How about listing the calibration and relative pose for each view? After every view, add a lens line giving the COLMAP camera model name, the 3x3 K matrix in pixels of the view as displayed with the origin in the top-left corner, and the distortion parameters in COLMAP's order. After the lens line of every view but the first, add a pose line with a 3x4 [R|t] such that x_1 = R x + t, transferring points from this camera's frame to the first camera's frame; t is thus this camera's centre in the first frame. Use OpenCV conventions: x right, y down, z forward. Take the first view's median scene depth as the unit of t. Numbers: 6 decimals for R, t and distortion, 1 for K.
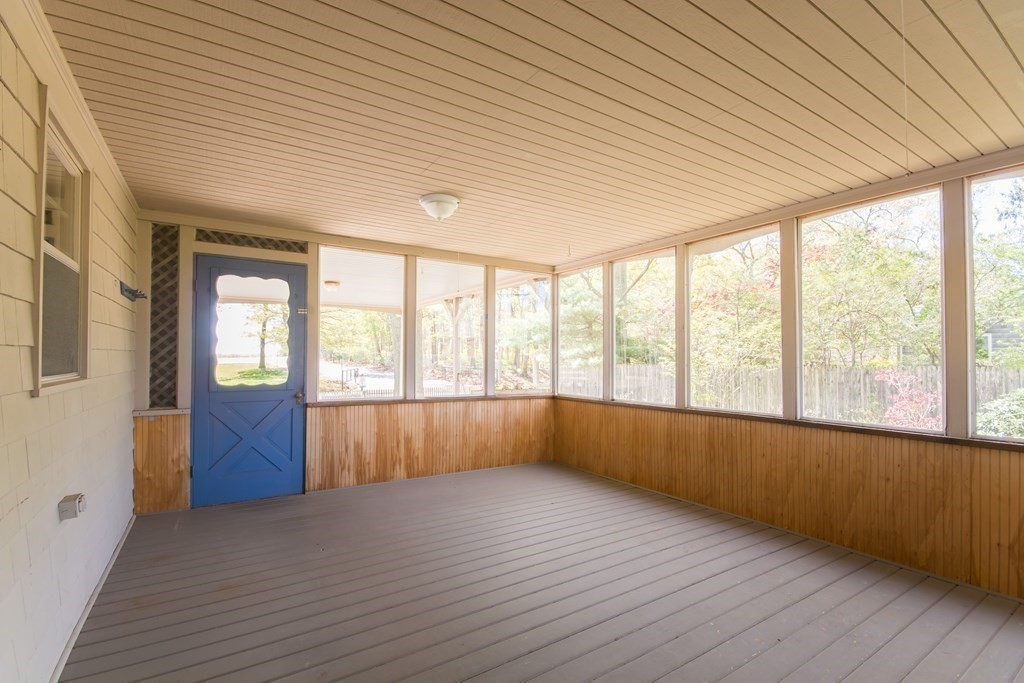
lens RADIAL K [[456.9, 0, 511.8], [0, 456.9, 352.0], [0, 0, 1]] dist [-0.004567, 0.000135]
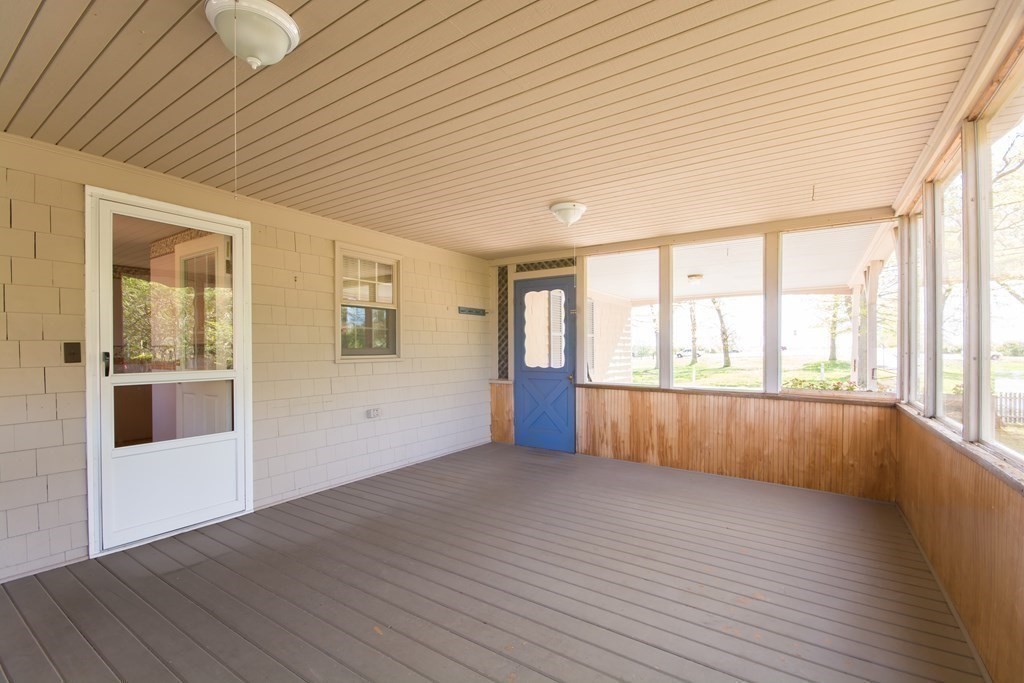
lens RADIAL K [[456.9, 0, 511.8], [0, 456.9, 352.0], [0, 0, 1]] dist [-0.004567, 0.000135]
pose [[0.397267, 0.001637, -0.917702, 0.645545], [0.014806, 0.999857, 0.008193, 0.010765], [0.917584, -0.016842, 0.397186, 0.328740]]
